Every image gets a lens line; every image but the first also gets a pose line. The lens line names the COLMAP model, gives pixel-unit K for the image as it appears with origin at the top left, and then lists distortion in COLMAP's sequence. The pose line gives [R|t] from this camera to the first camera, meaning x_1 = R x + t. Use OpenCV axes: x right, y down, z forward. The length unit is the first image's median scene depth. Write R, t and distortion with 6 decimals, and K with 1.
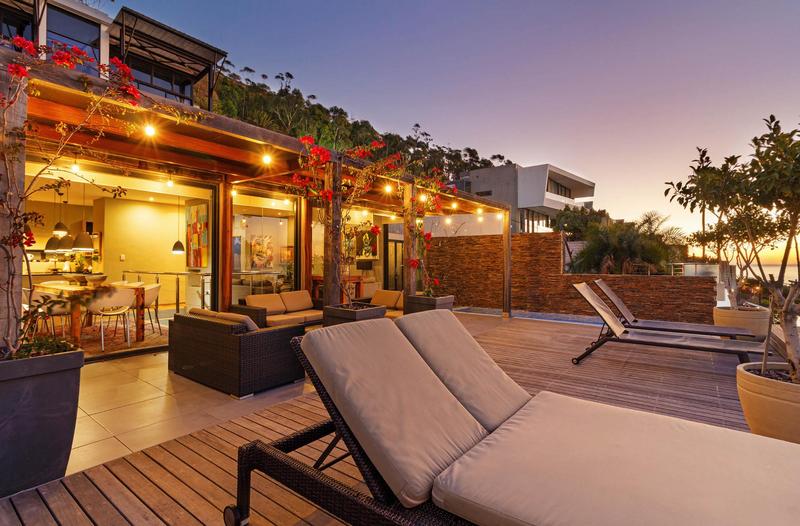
lens RADIAL K [[378.7, 0, 401.2], [0, 378.7, 263.4], [0, 0, 1]] dist [0.006628, 0.001497]
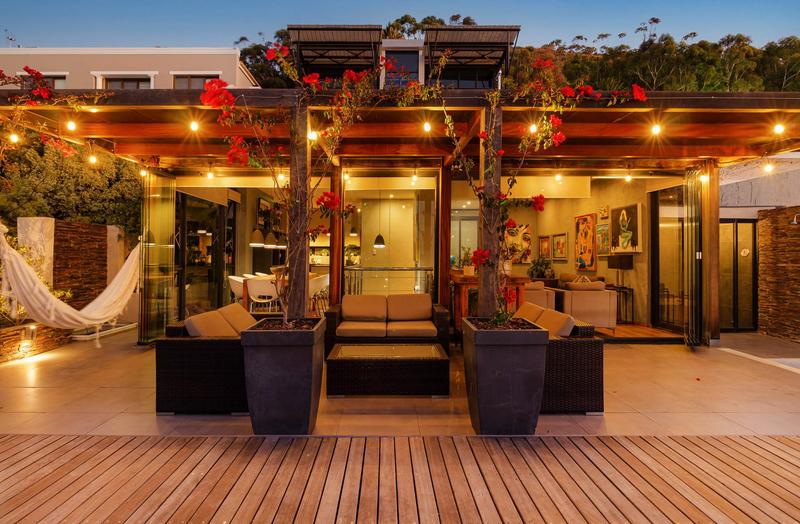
lens RADIAL K [[408.6, 0, 398.8], [0, 408.6, 253.6], [0, 0, 1]] dist [0.001663, -0.000198]
pose [[0.613947, -0.004196, -0.789336, 0.150581], [-0.006103, 0.999931, -0.010062, 0.000230], [0.789324, 0.010995, 0.613879, 0.203329]]
